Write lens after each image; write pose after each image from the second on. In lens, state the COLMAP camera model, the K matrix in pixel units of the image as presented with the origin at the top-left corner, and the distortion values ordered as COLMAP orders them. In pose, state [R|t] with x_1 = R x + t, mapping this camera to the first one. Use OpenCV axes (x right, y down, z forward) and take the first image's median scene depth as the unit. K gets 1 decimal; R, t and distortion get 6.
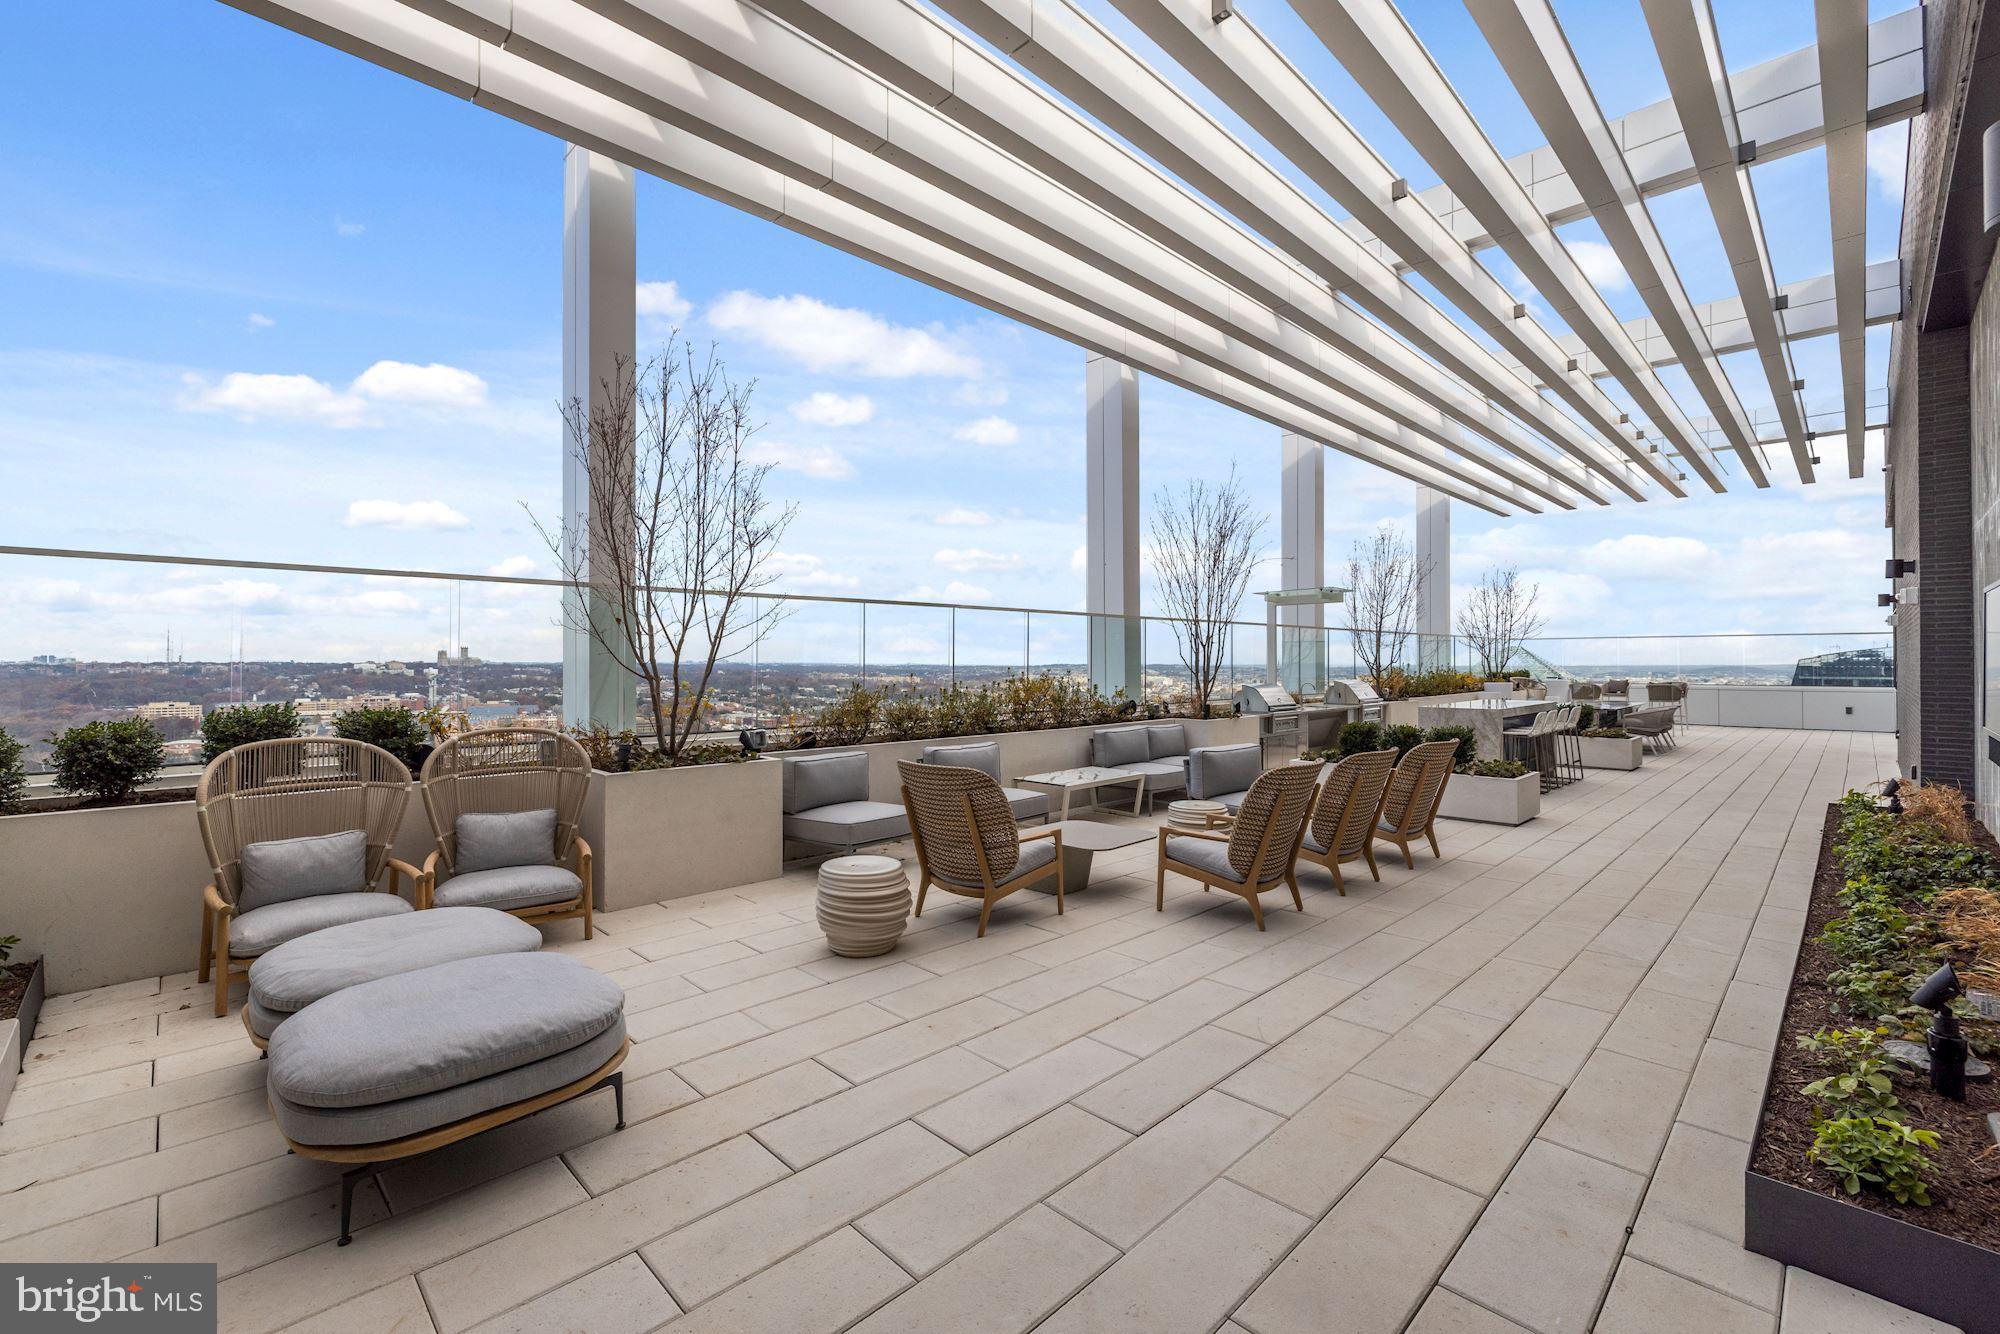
lens RADIAL K [[854.2, 0, 1006.0], [0, 854.2, 663.7], [0, 0, 1]] dist [0.000444, 0.000066]
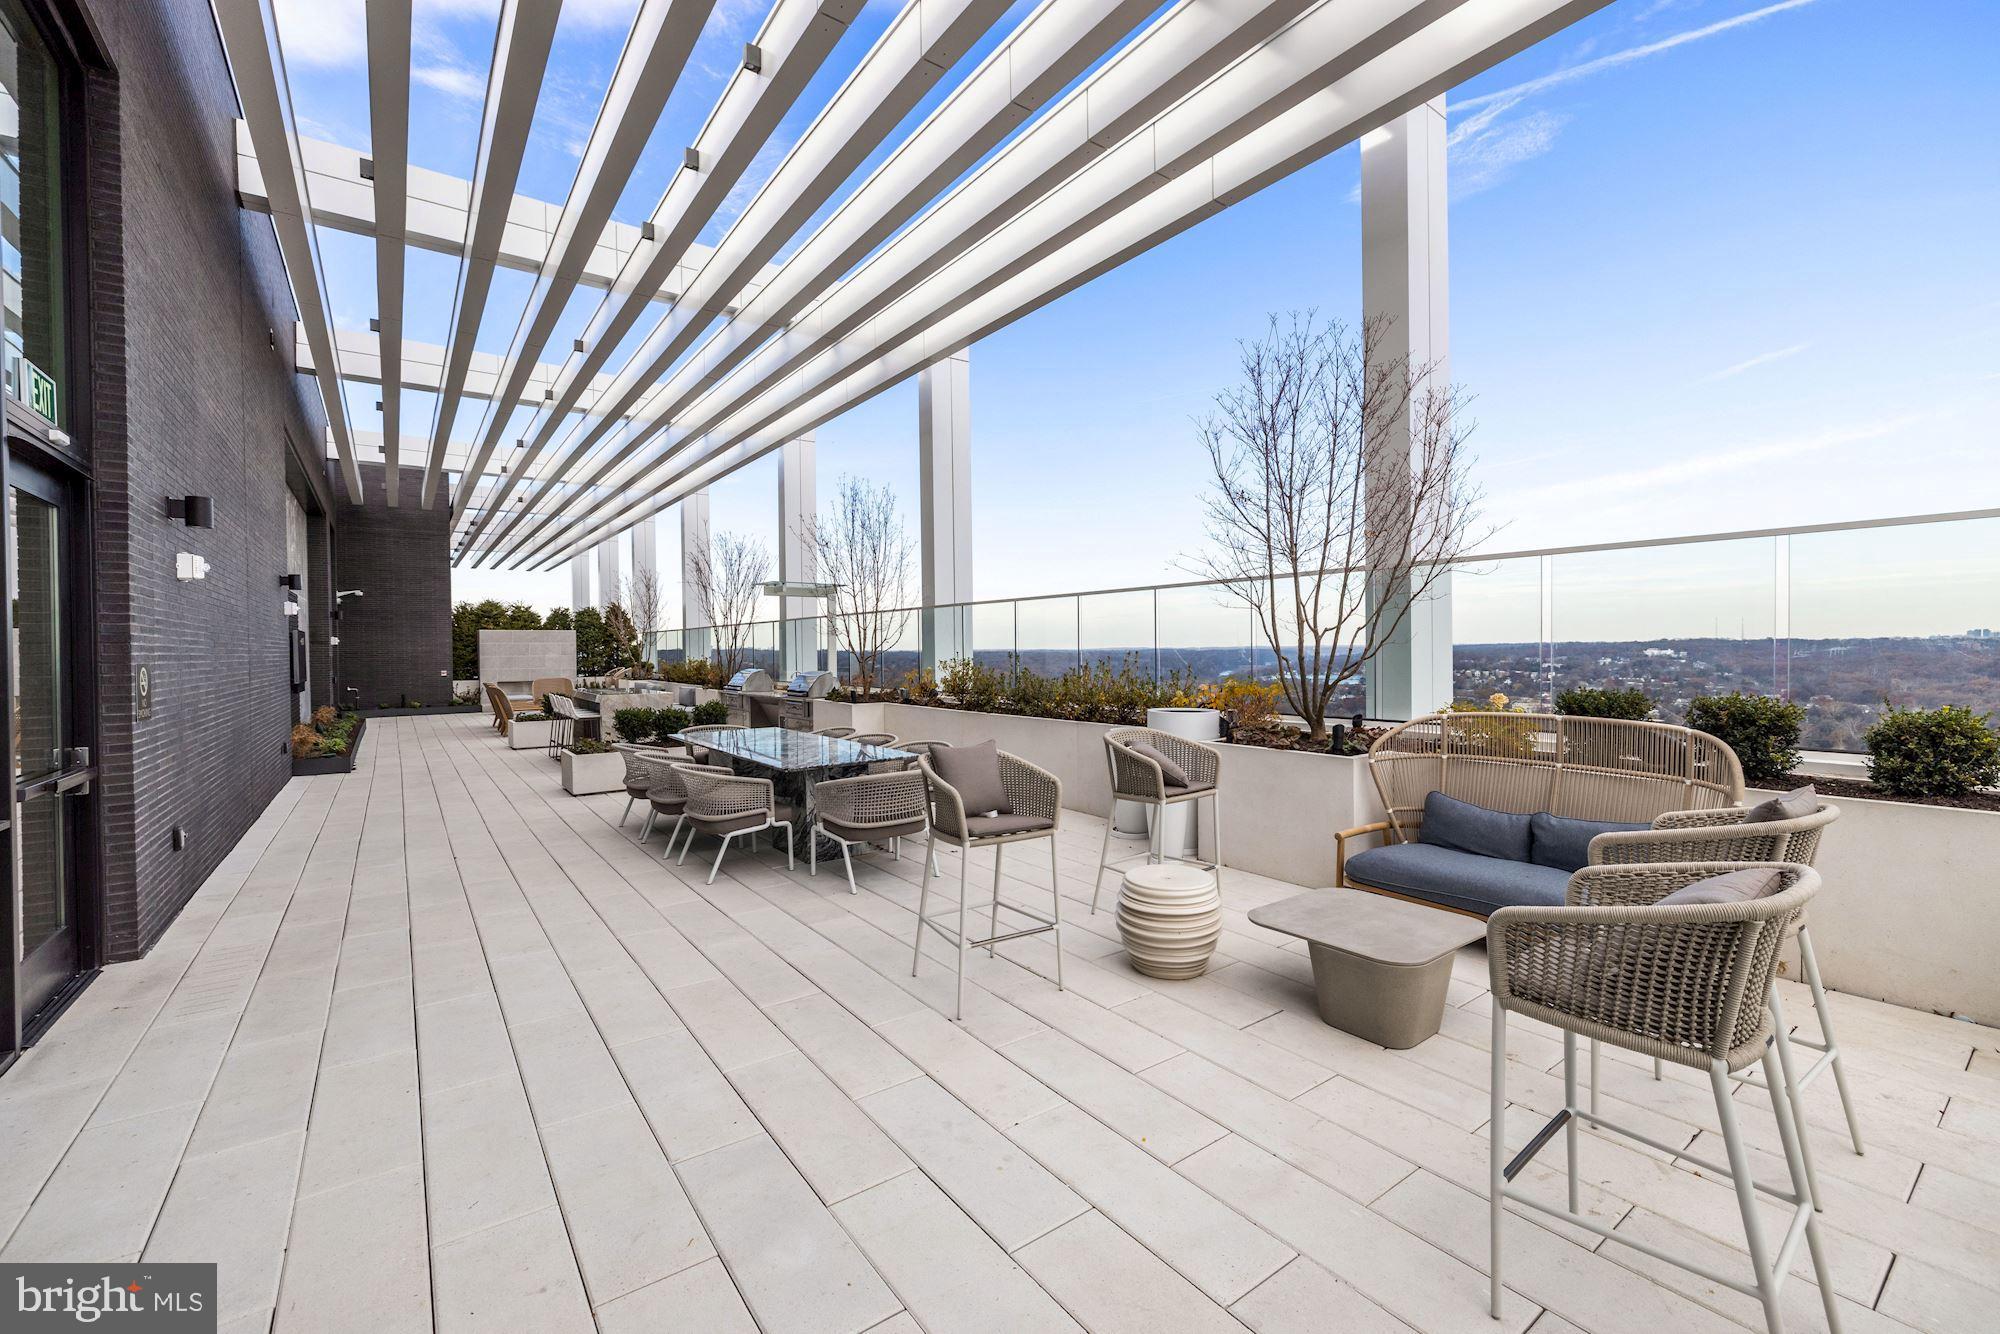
lens RADIAL K [[854.2, 0, 1006.0], [0, 854.2, 663.7], [0, 0, 1]] dist [0.000444, 0.000066]
pose [[-0.156071, 0.021001, -0.987523, 1.305688], [0.009598, 0.999759, 0.019744, -0.006058], [0.987699, -0.006396, -0.156235, 1.297829]]
